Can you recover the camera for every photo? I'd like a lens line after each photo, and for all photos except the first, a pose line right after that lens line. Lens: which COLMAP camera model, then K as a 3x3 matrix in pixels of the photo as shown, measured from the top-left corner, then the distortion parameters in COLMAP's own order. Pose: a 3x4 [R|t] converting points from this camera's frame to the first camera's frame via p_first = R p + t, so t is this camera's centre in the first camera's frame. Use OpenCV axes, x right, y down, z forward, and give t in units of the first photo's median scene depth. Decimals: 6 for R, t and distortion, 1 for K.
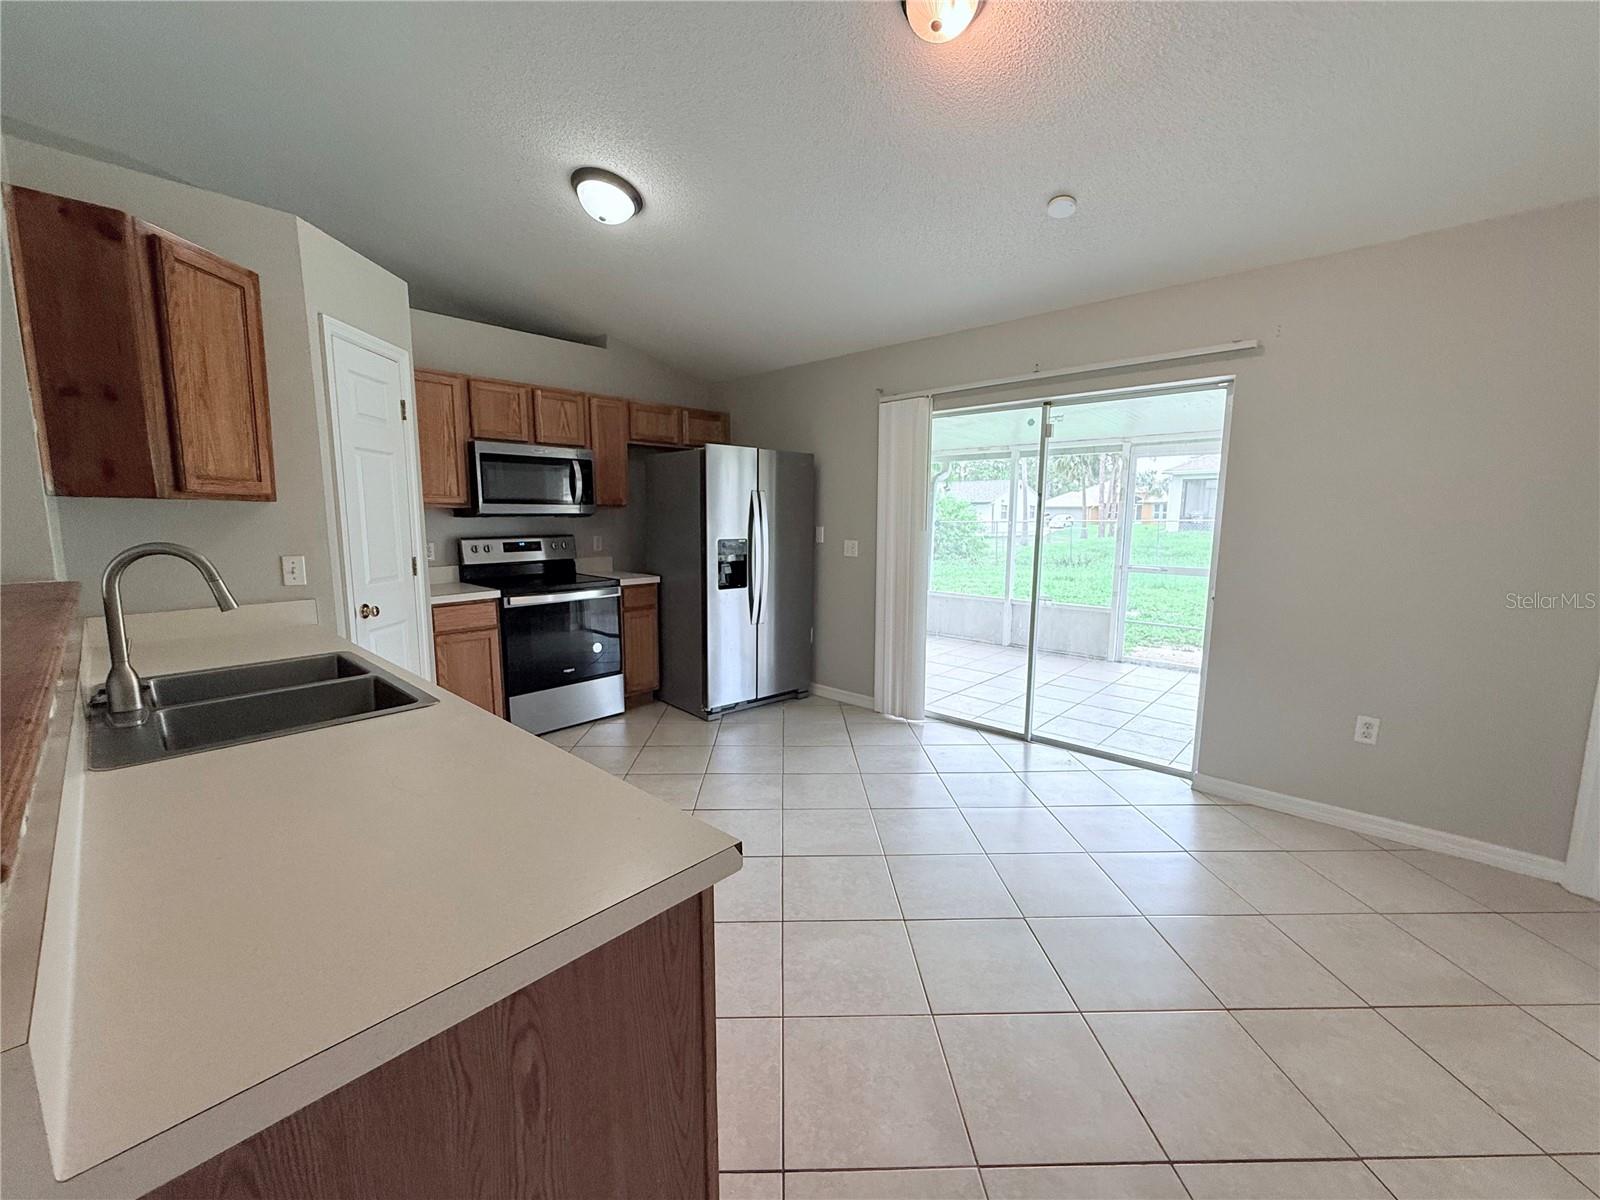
lens RADIAL K [[638.7, 0, 793.9], [0, 638.7, 600.9], [0, 0, 1]] dist [-0.000667, 0.000478]
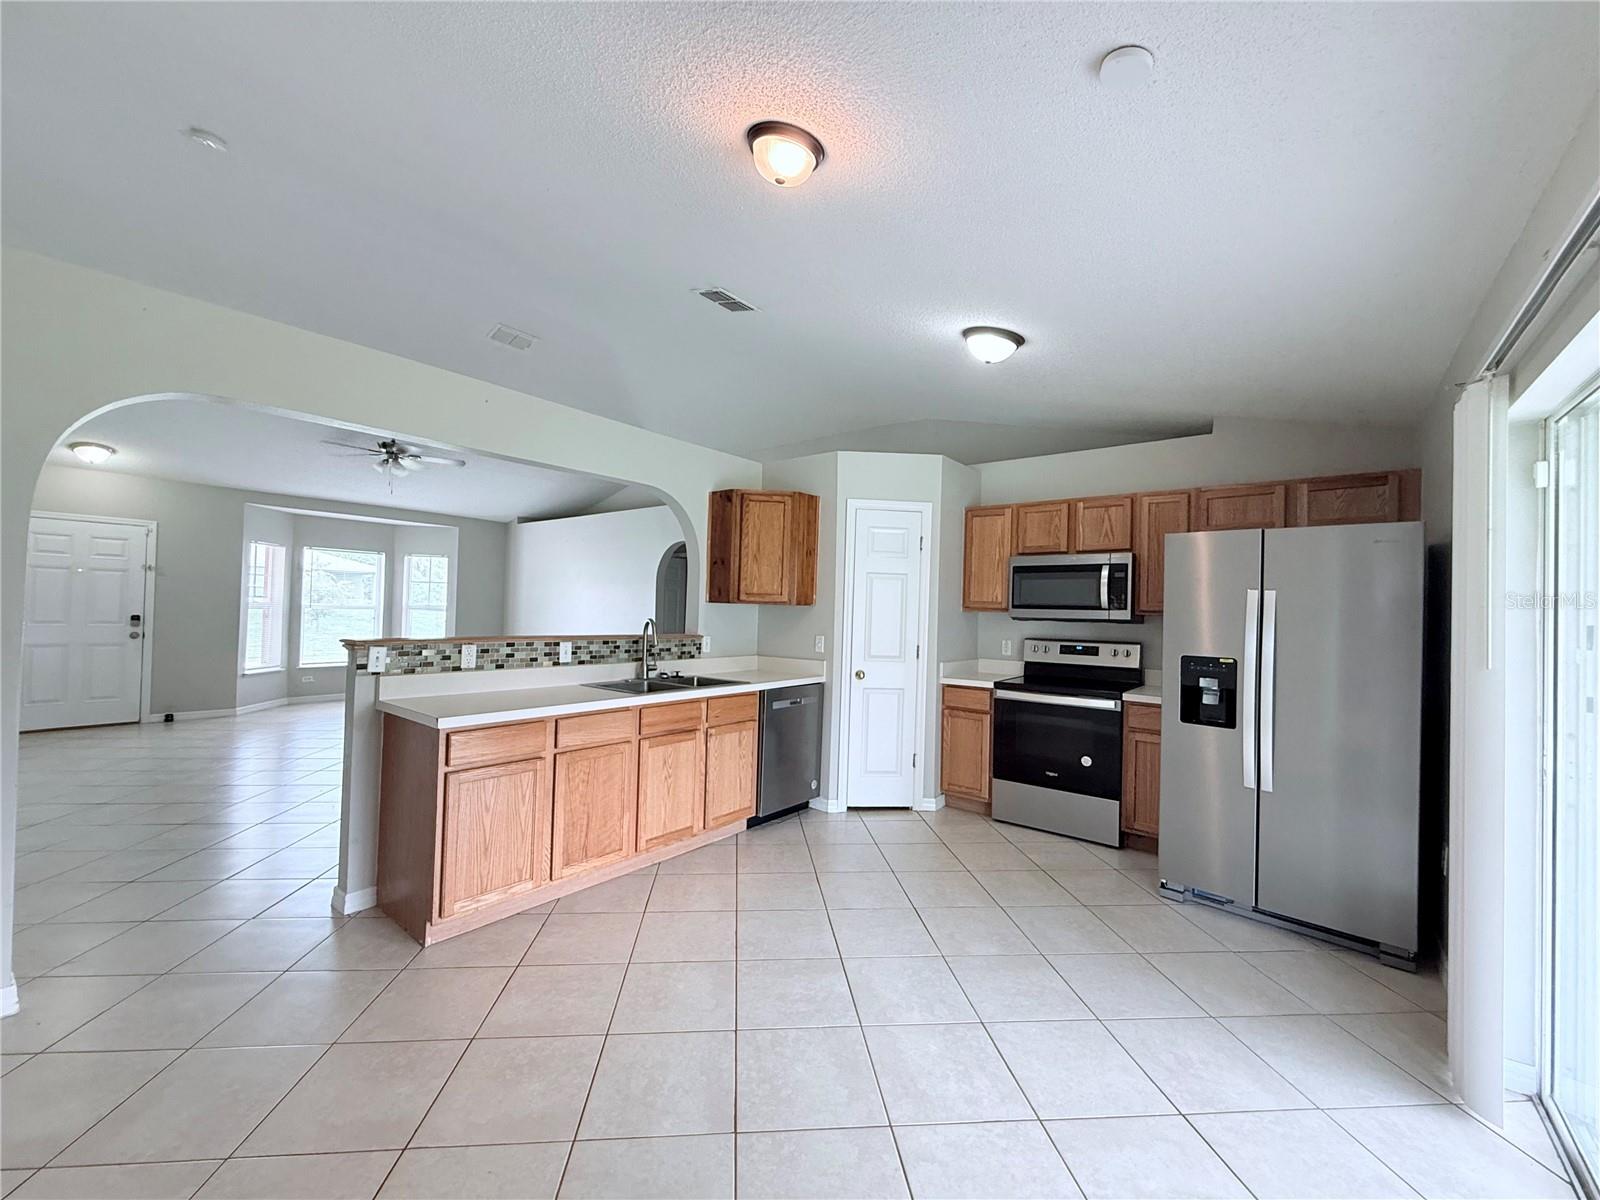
lens RADIAL K [[638.7, 0, 793.9], [0, 638.7, 600.9], [0, 0, 1]] dist [-0.000667, 0.000478]
pose [[0.066721, -0.014609, -0.997665, 0.589979], [-0.159846, 0.986822, -0.025140, -0.065230], [0.984884, 0.161150, 0.063507, 0.475244]]
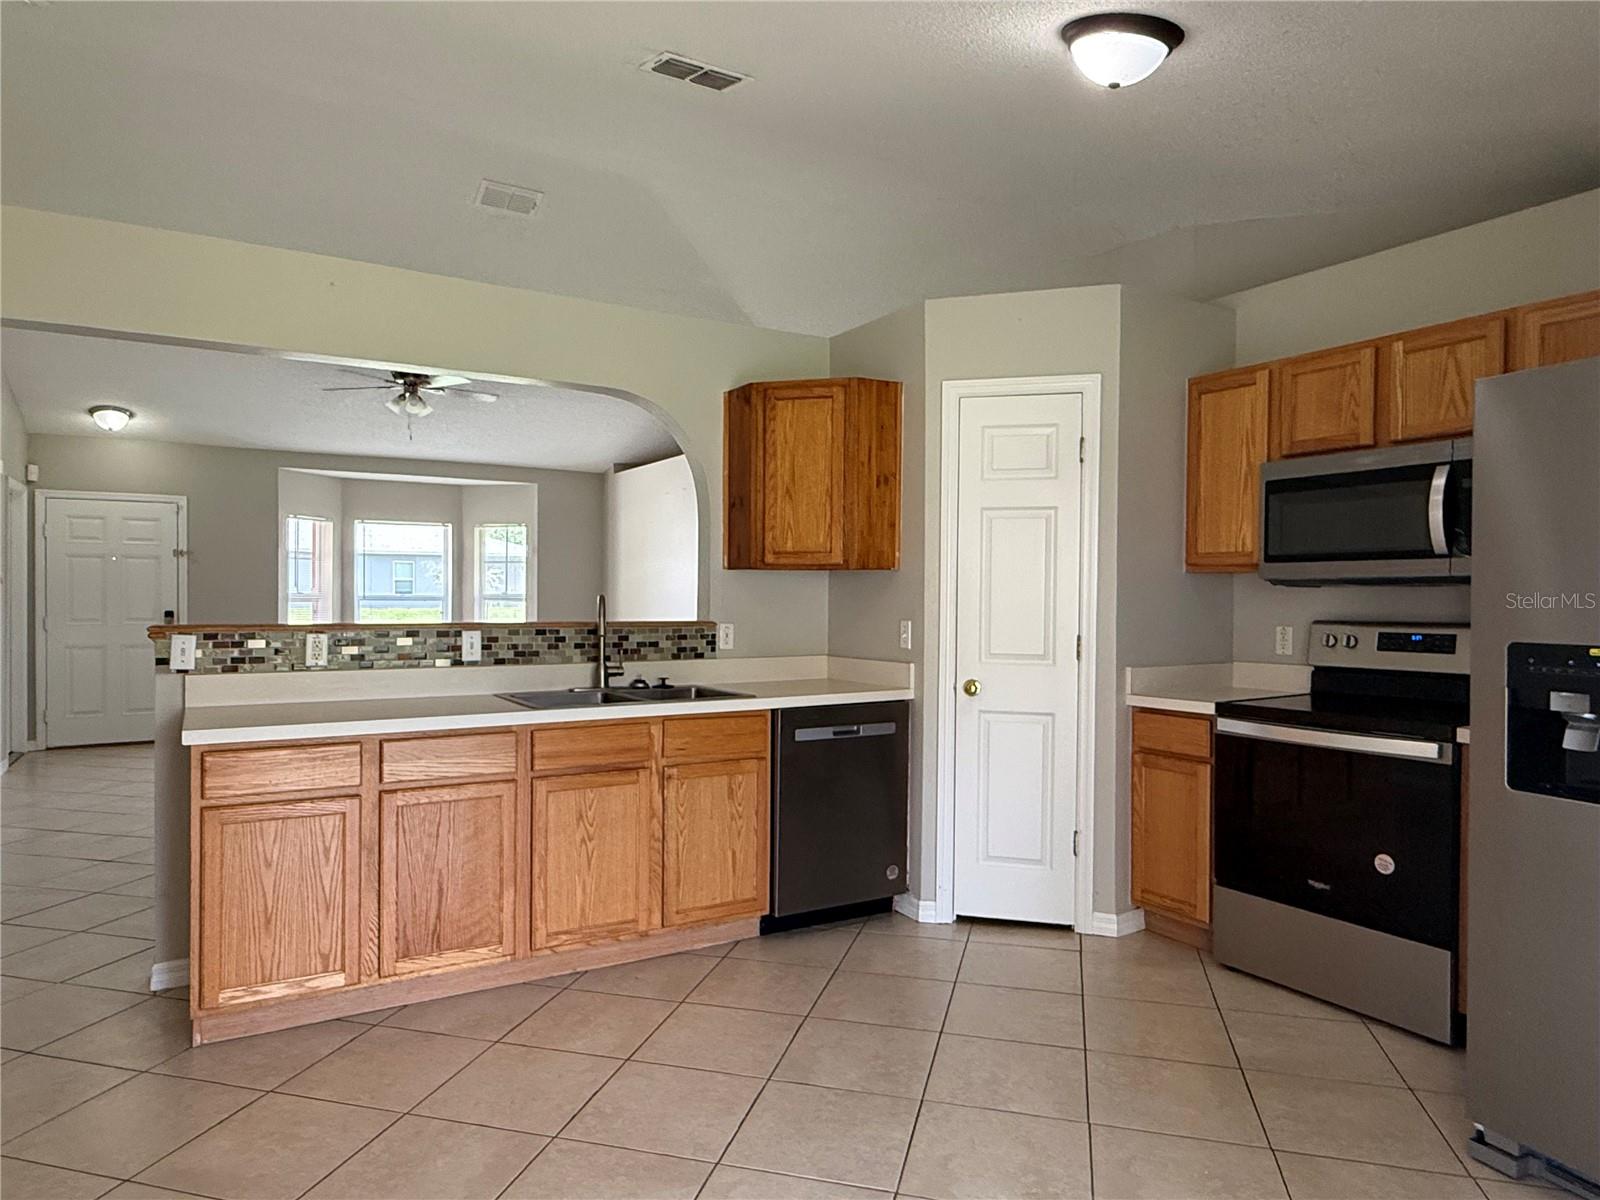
lens RADIAL K [[996.3, 0, 789.9], [0, 996.3, 603.4], [0, 0, 1]] dist [-0.000005, 0.001334]
pose [[-0.282802, 0.004896, -0.959166, 0.495426], [-0.134071, 0.989968, 0.044583, -0.086259], [0.949762, 0.141205, -0.279309, 0.755887]]
